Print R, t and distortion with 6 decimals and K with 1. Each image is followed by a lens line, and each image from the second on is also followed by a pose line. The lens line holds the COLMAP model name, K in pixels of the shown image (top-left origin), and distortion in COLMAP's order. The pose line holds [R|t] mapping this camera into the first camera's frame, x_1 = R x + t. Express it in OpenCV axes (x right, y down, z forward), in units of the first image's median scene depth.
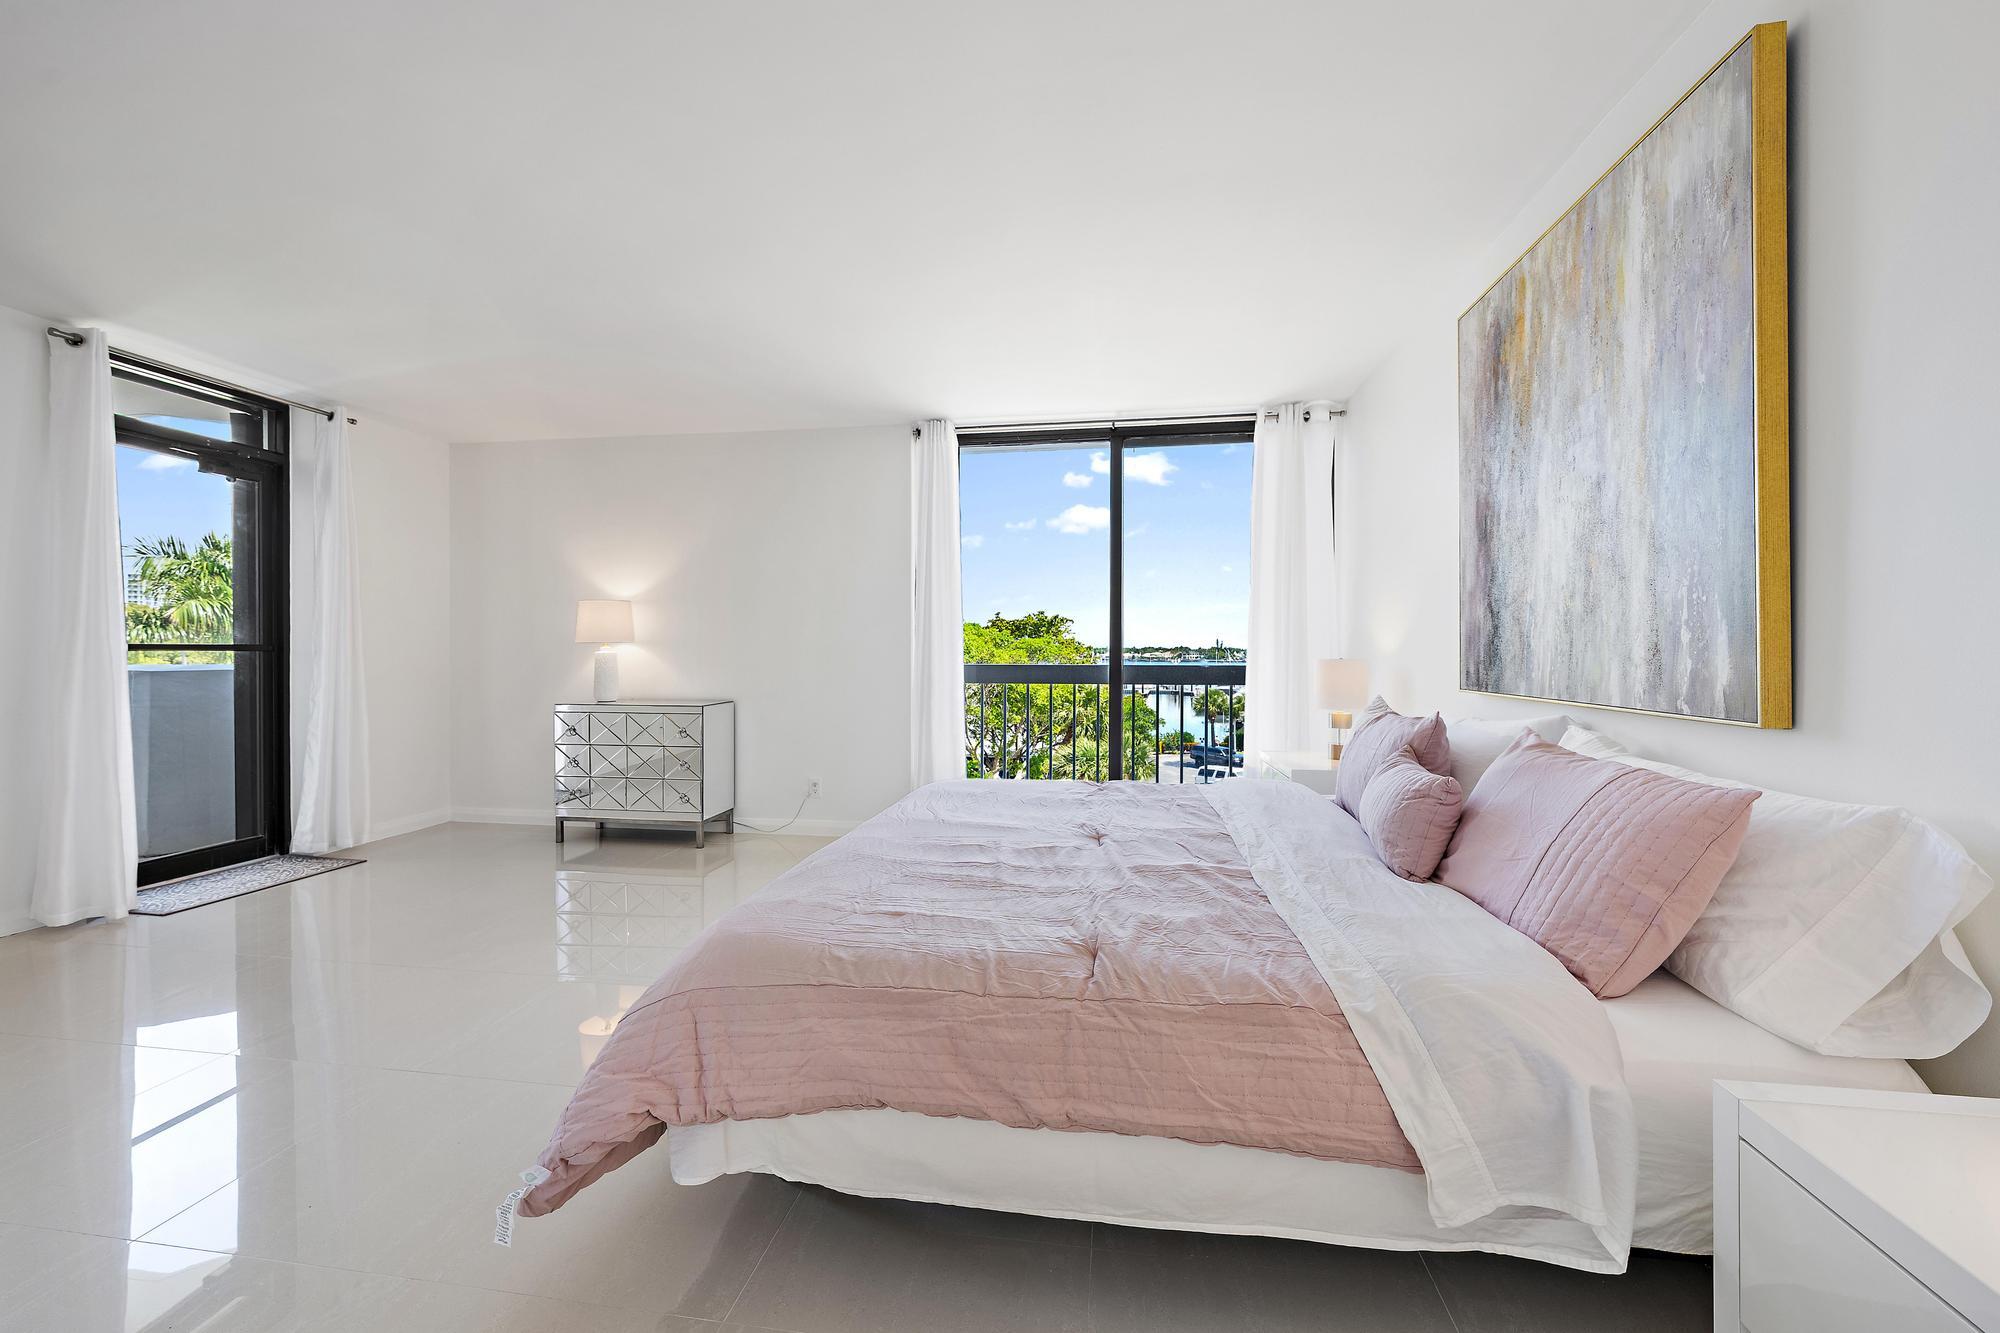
lens RADIAL K [[781.9, 0, 998.1], [0, 781.9, 668.4], [0, 0, 1]] dist [-0.002466, -0.000208]
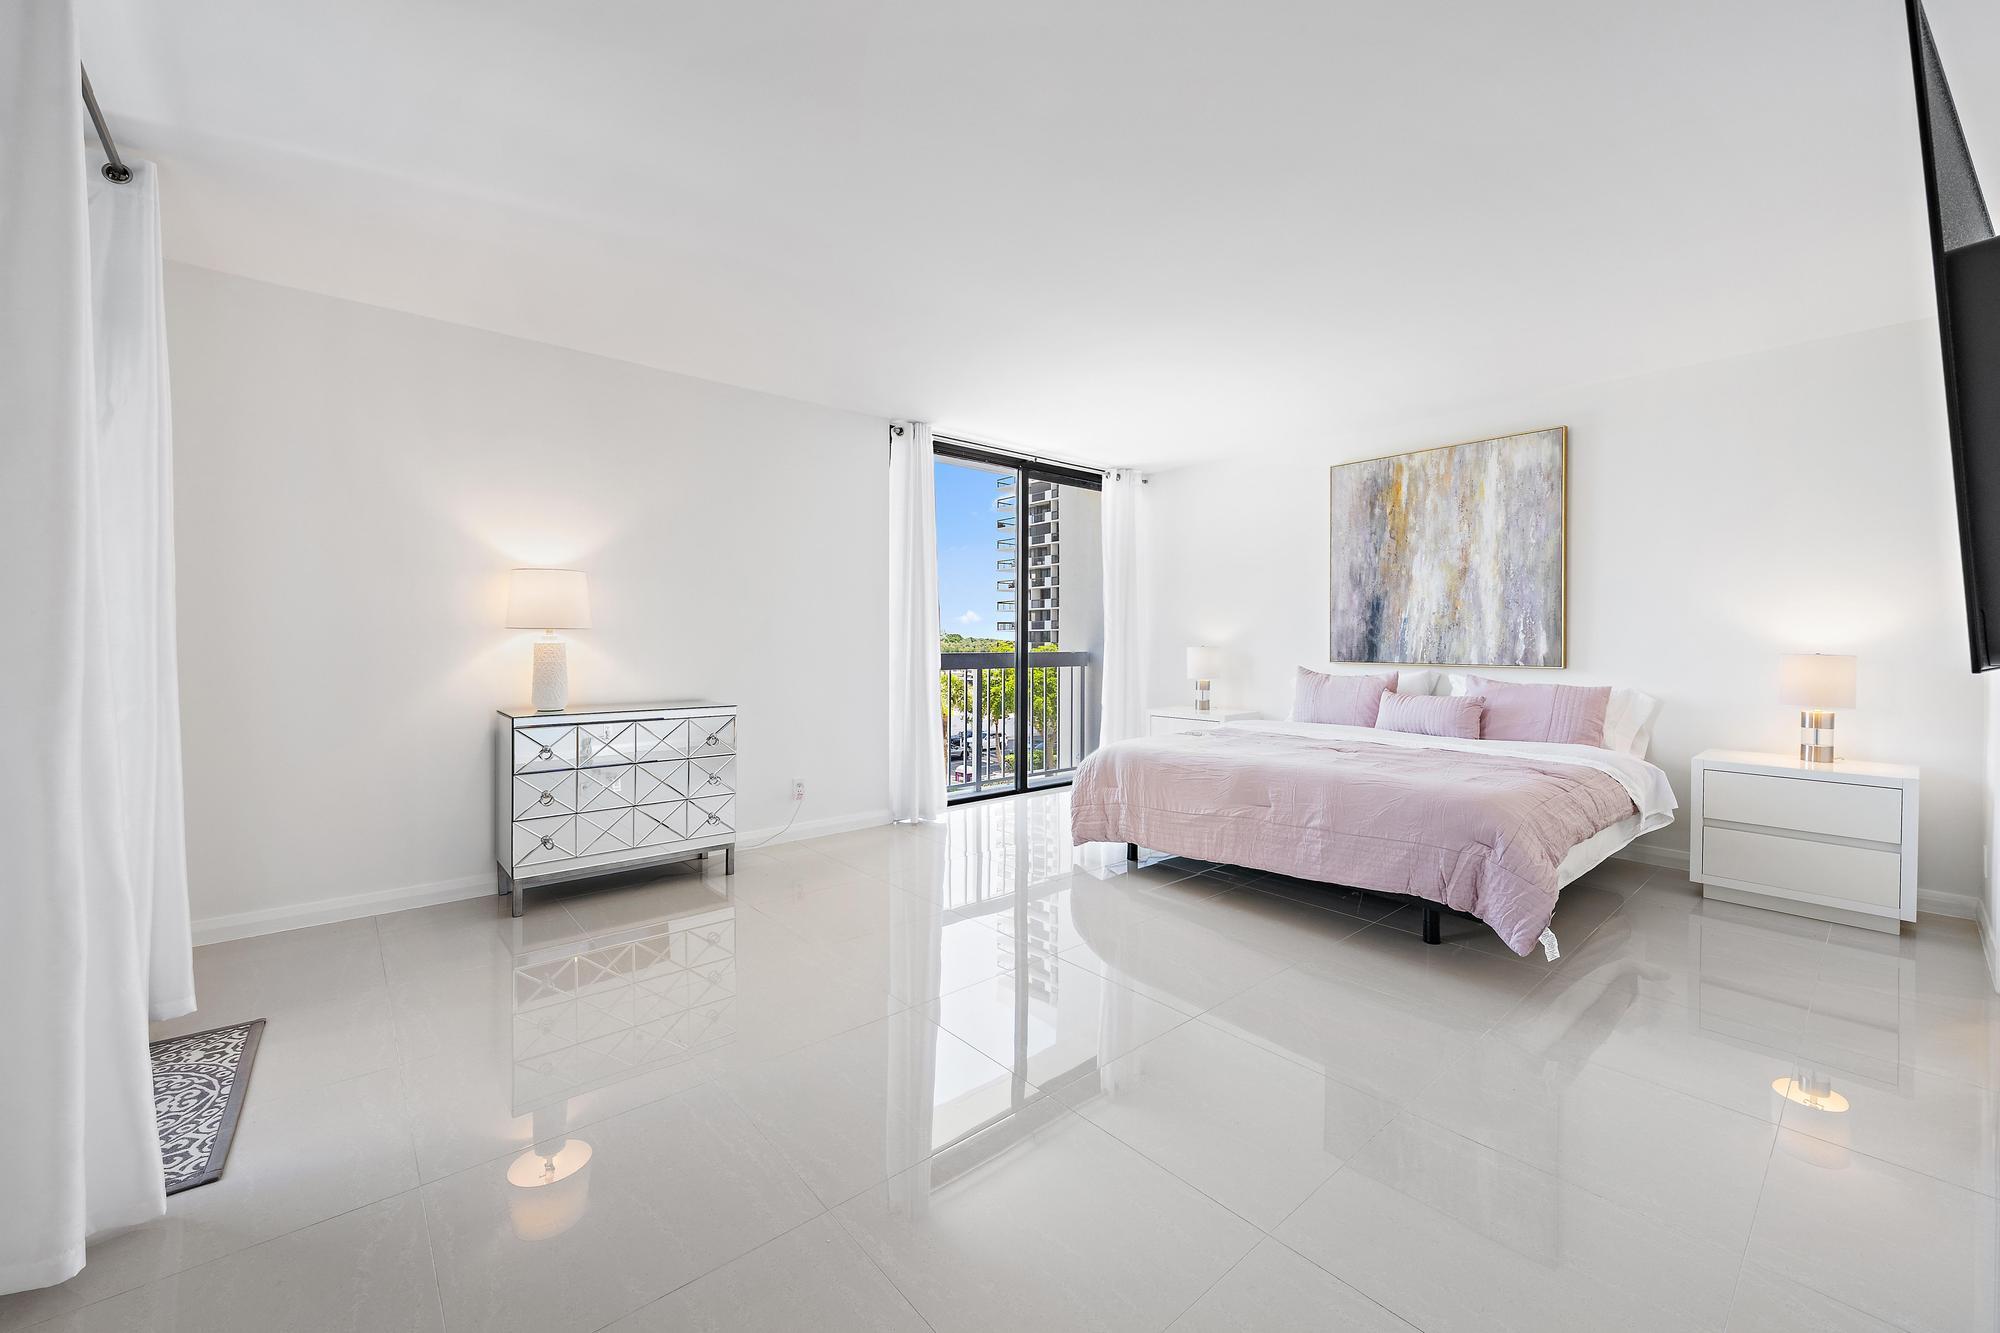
lens RADIAL K [[781.9, 0, 998.1], [0, 781.9, 668.4], [0, 0, 1]] dist [-0.002466, -0.000208]
pose [[0.649983, -0.026778, 0.759477, -1.749768], [0.016214, 0.999640, 0.021370, -0.013184], [-0.759776, -0.001576, 0.650184, 0.476502]]
